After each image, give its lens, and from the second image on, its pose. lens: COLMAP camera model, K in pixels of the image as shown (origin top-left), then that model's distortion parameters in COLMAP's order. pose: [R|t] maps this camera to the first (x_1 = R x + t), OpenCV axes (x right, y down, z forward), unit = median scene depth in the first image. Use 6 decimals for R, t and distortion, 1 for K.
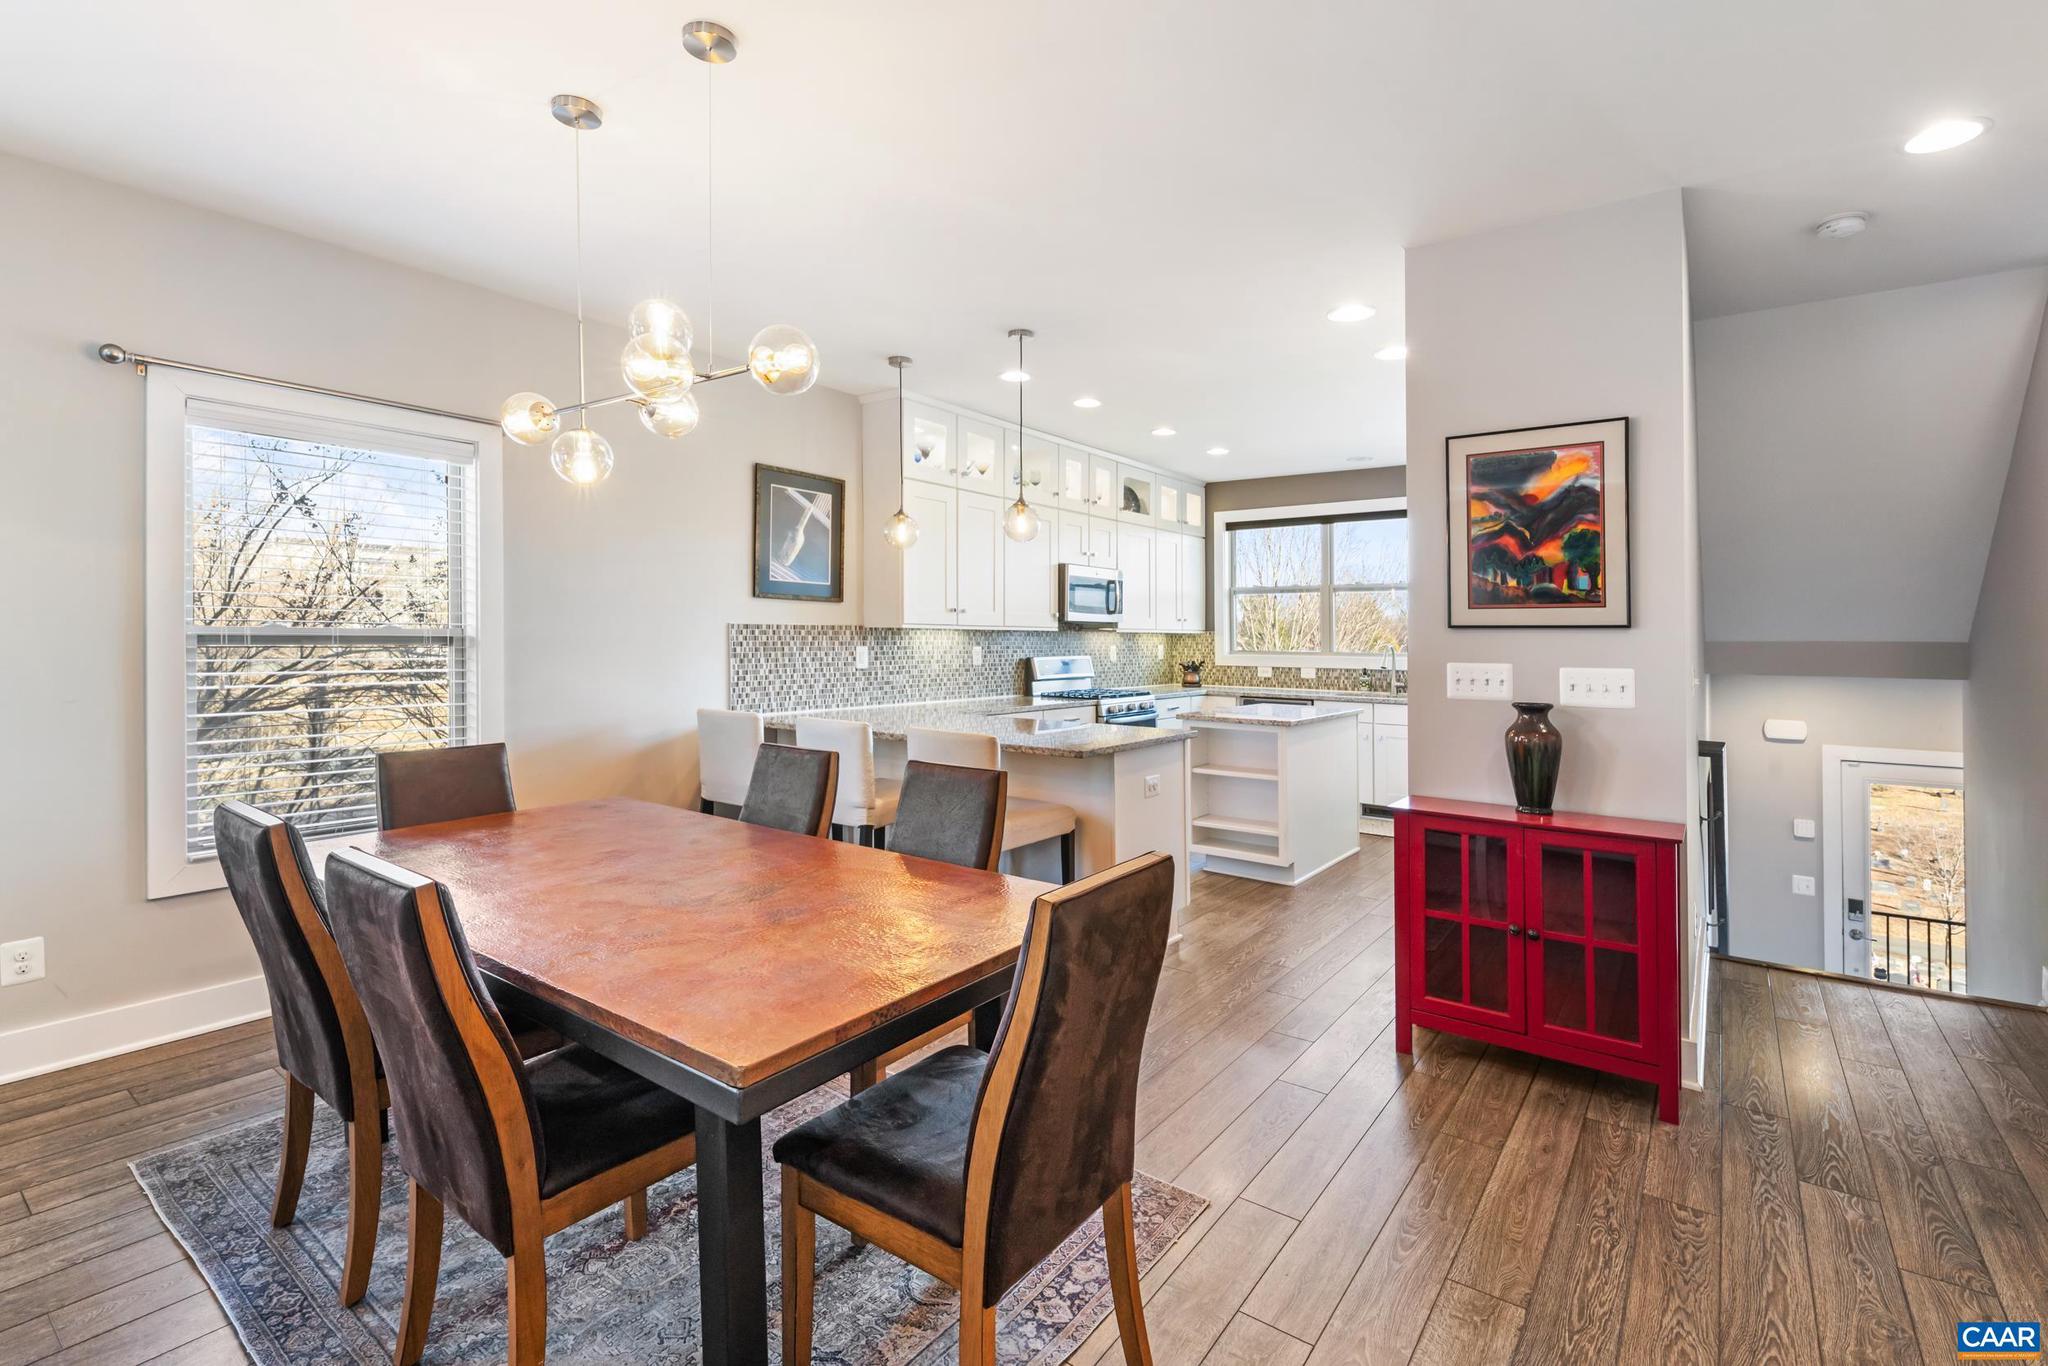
lens RADIAL K [[871.6, 0, 1027.0], [0, 871.6, 555.0], [0, 0, 1]] dist [0.000039, -0.000024]
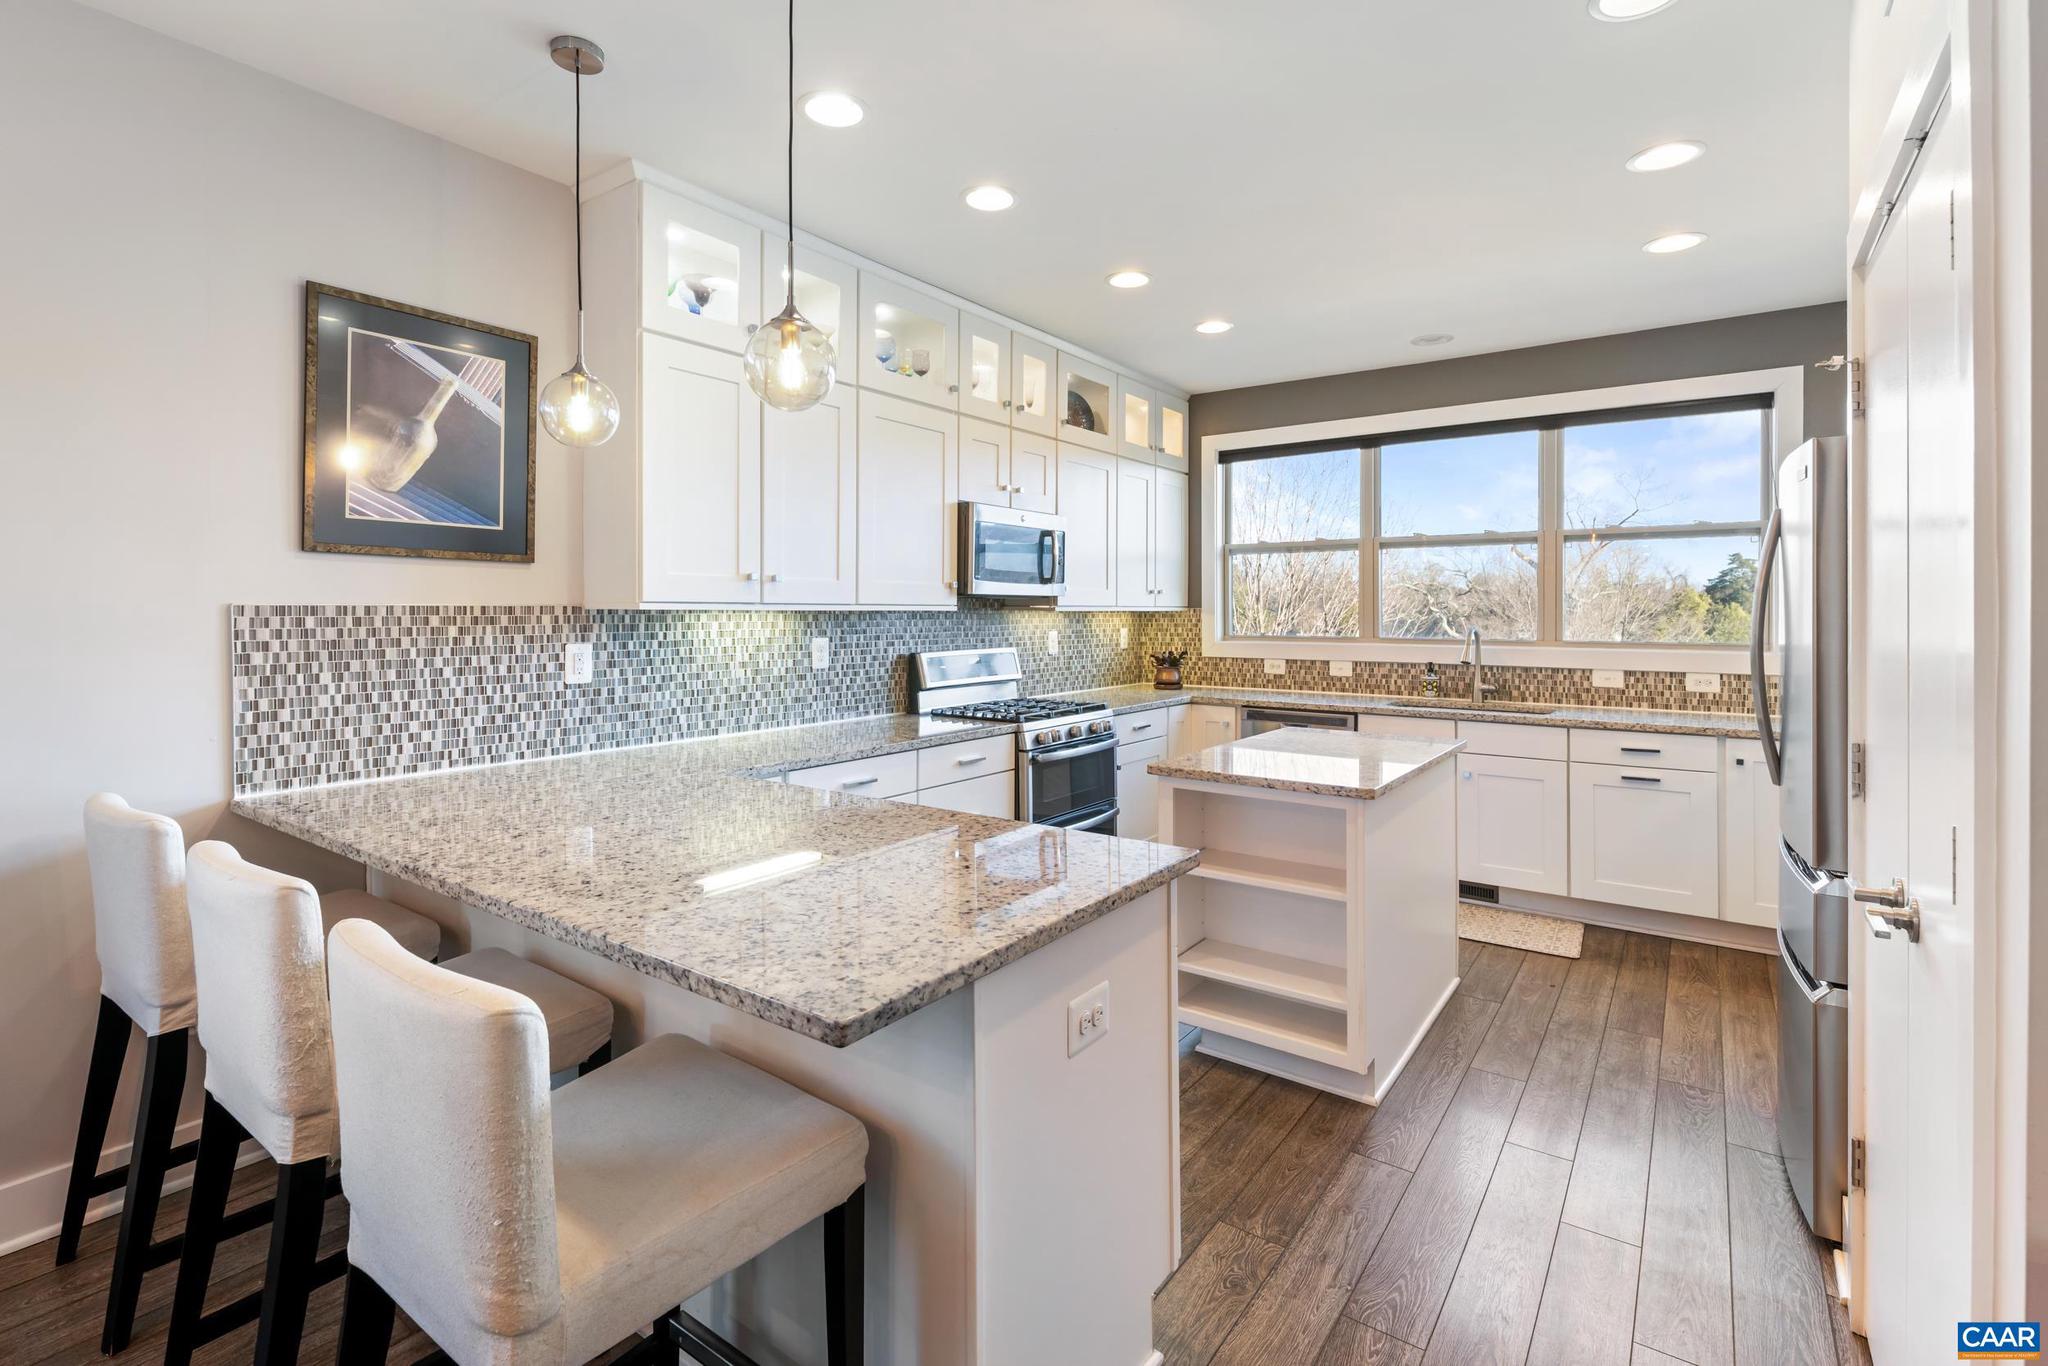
lens RADIAL K [[949.8, 0, 1018.4], [0, 949.8, 605.7], [0, 0, 1]] dist [0.014360, 0.000005]
pose [[0.999278, -0.008446, 0.037033, 0.050489], [0.005220, 0.996251, 0.086351, 0.023821], [-0.037624, -0.086095, 0.995576, 0.306074]]
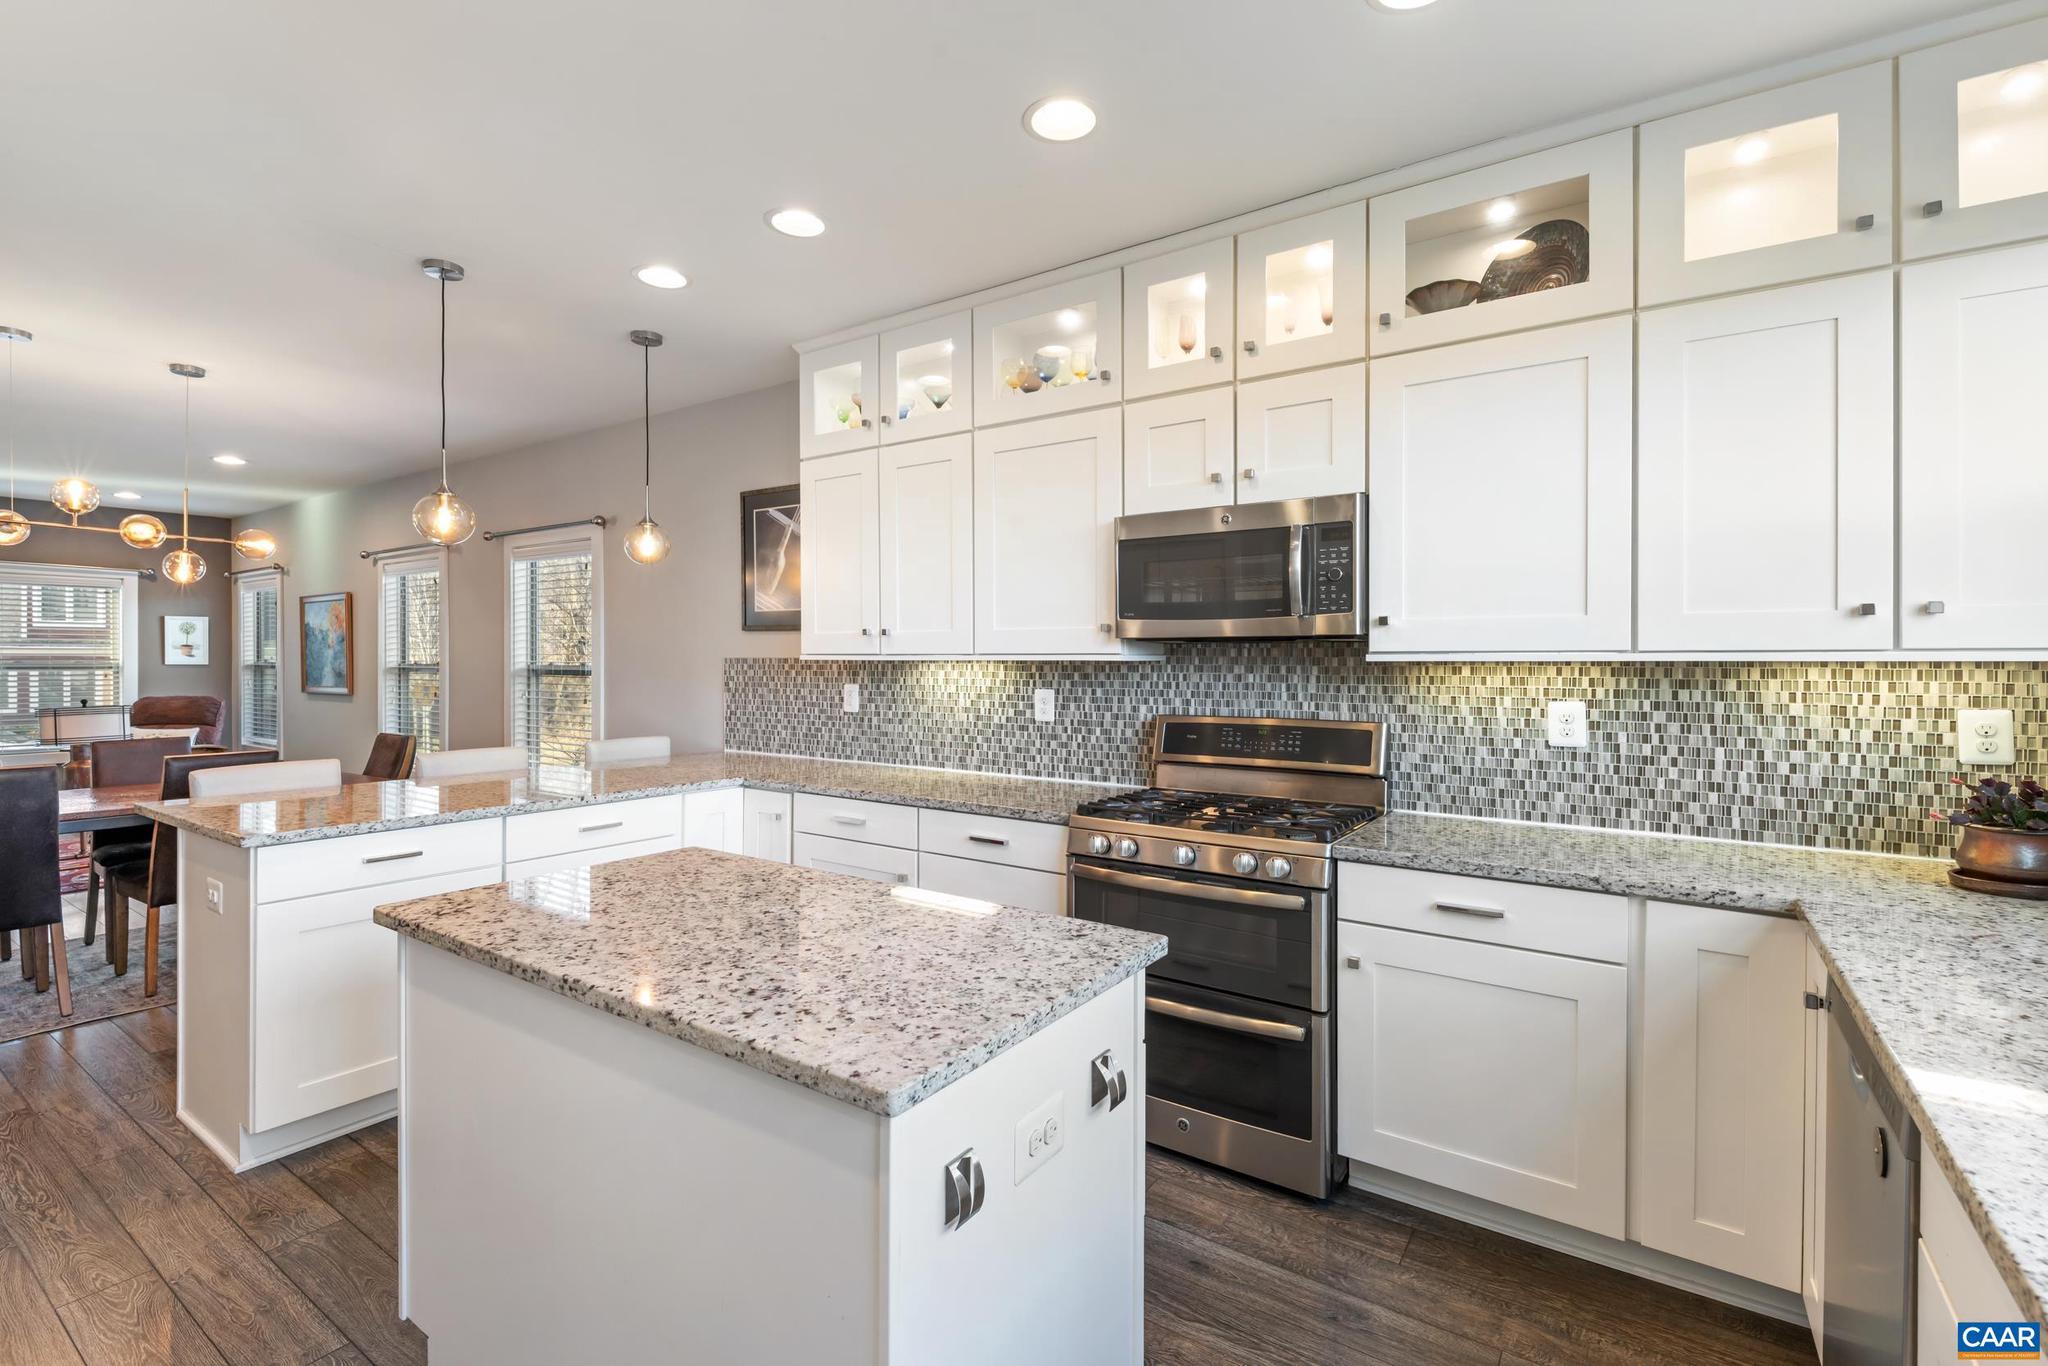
lens RADIAL K [[905.8, 0, 1026.1], [0, 905.8, 664.5], [0, 0, 1]] dist [0.001050, -0.000077]
pose [[0.068268, -0.004971, -0.997655, 0.491090], [0.090863, 0.995863, 0.001256, 0.077944], [0.993521, -0.090736, 0.068437, 0.853913]]
